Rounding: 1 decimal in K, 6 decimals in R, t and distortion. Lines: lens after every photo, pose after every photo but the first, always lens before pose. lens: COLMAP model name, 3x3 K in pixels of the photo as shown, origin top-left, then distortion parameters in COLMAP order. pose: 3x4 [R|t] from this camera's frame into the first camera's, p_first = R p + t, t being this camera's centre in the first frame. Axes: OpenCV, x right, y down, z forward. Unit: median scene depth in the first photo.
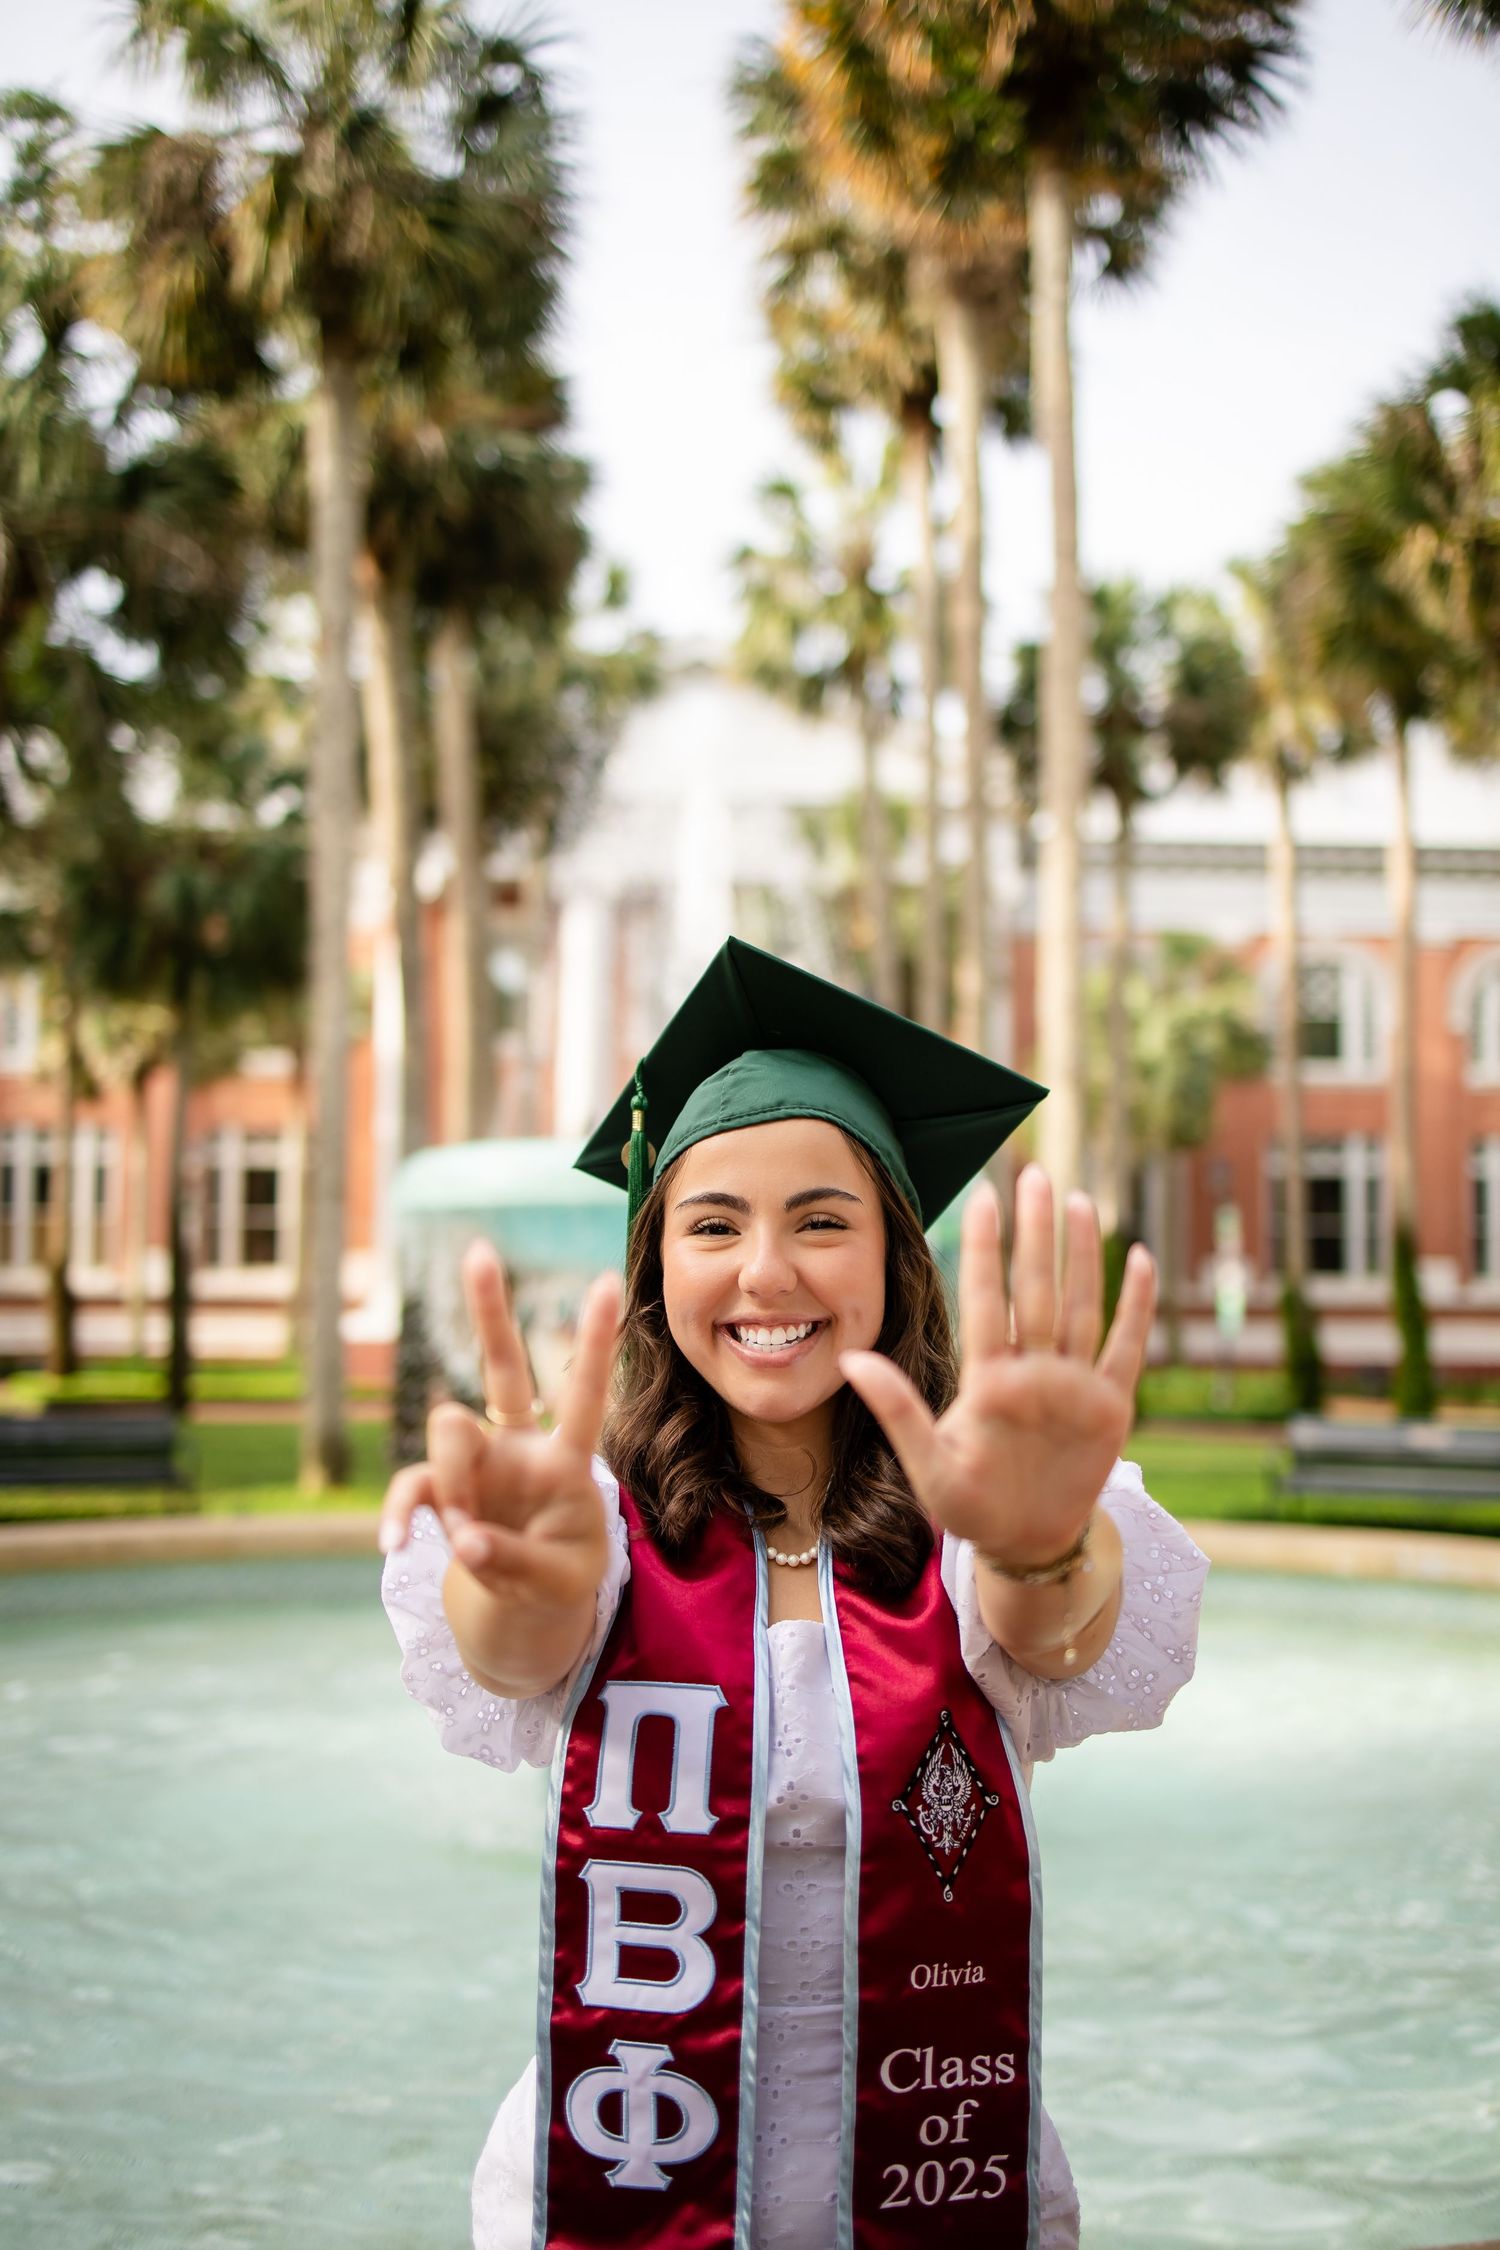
lens RADIAL K [[2322.3, 0, 750.1], [0, 2322.3, 1137.5], [0, 0, 1]] dist [-0.088272, 0.007846]
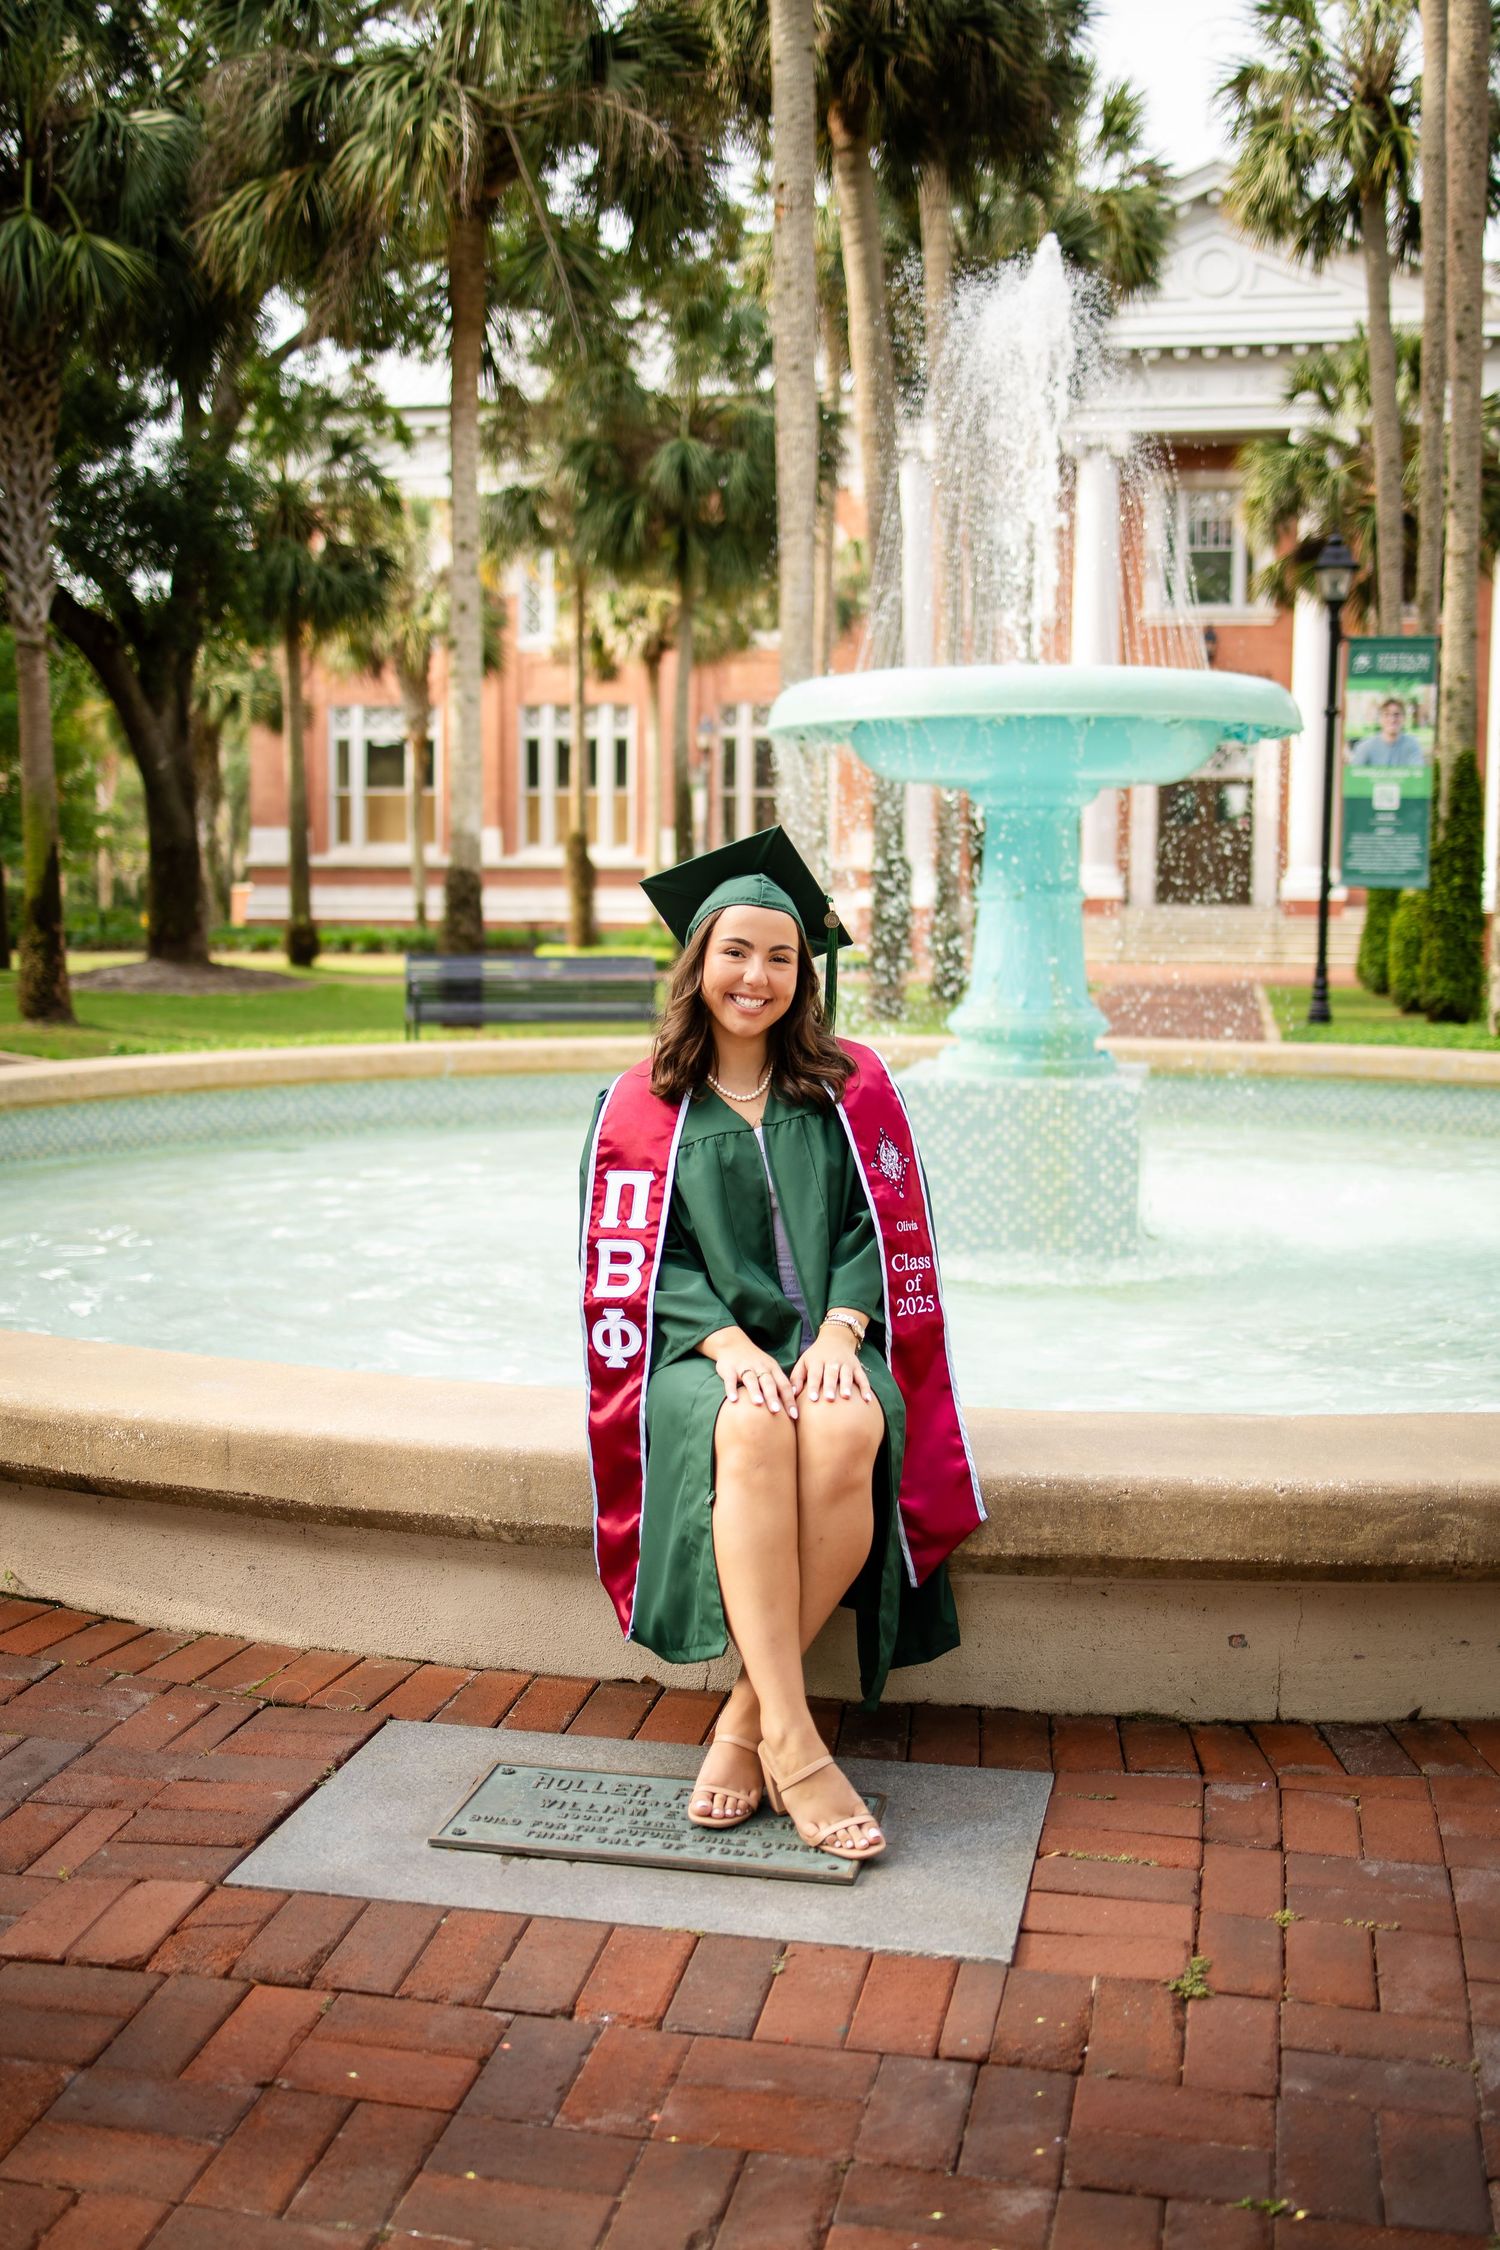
lens RADIAL K [[2368.5, 0, 760.9], [0, 2368.5, 1119.1], [0, 0, 1]] dist [-0.059678, 0.056375]
pose [[0.974540, 0.022356, -0.223097, 0.028450], [0.015320, 0.986052, 0.165731, 0.006045], [0.223690, -0.164929, 0.960605, -0.039488]]
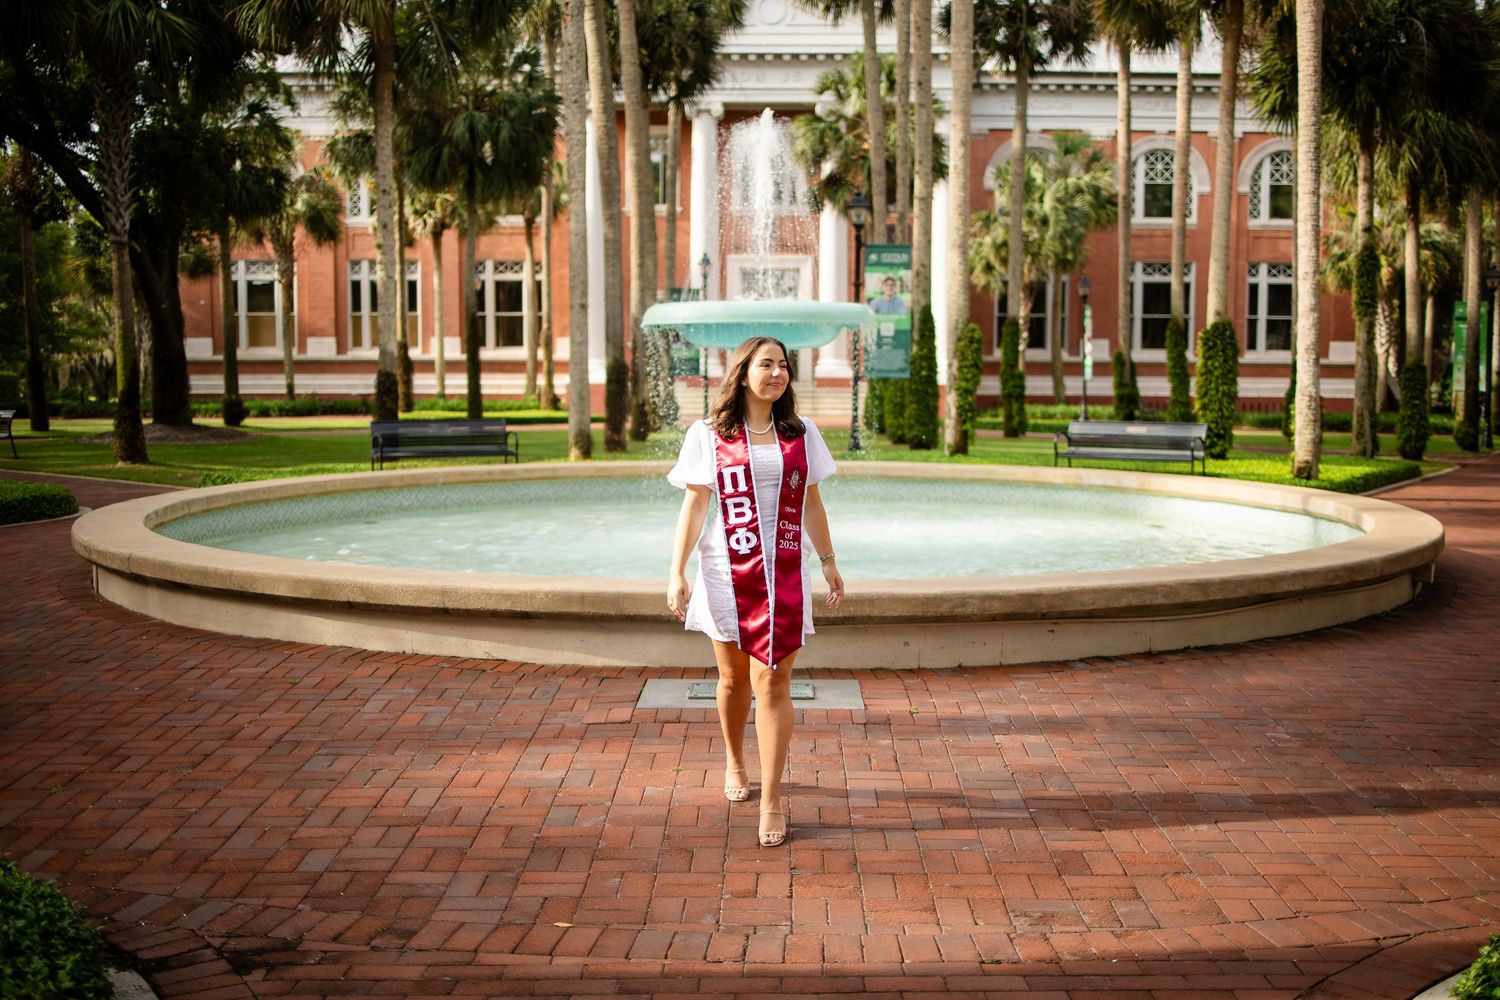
lens RADIAL K [[1548.2, 0, 747.7], [0, 1548.2, 536.6], [0, 0, 1]] dist [-0.088272, 0.007846]
pose [[0.999133, -0.000011, -0.041634, 0.009237], [0.007565, 0.983404, 0.181271, -0.012548], [0.040941, -0.181429, 0.982551, -0.180364]]
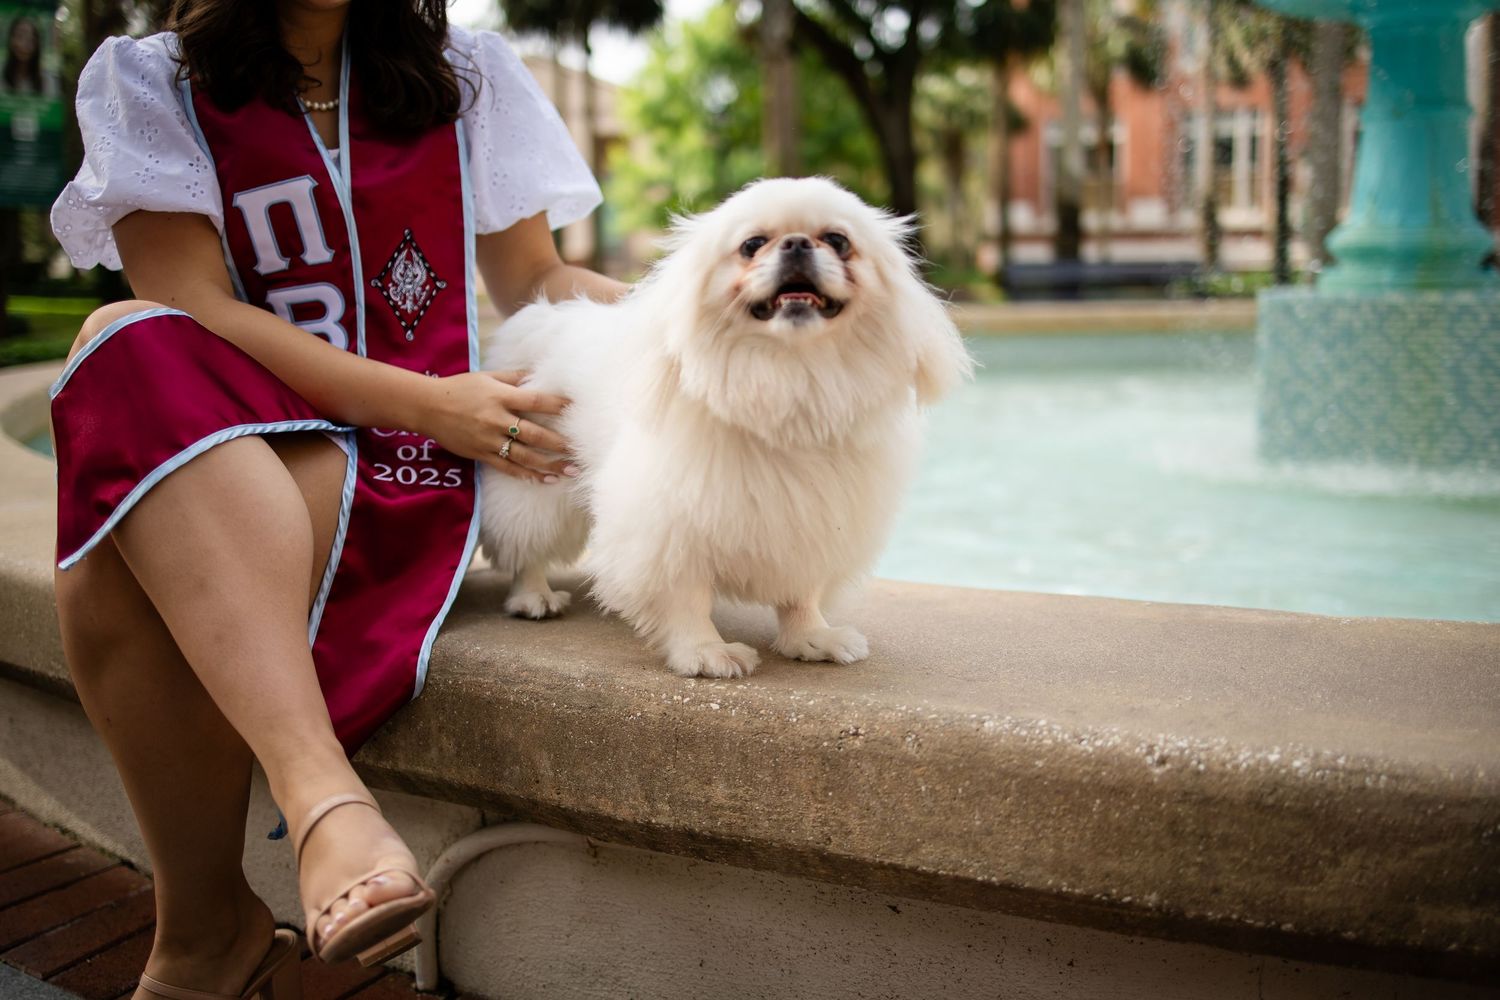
lens RADIAL K [[1562.6, 0, 728.8], [0, 1562.6, 500.1], [0, 0, 1]] dist [-0.066684, 0.023945]
pose [[0.810925, 0.066072, -0.581408, 0.040910], [0.065904, 0.976970, 0.202944, 0.031017], [0.581427, -0.202889, 0.787895, 0.045857]]
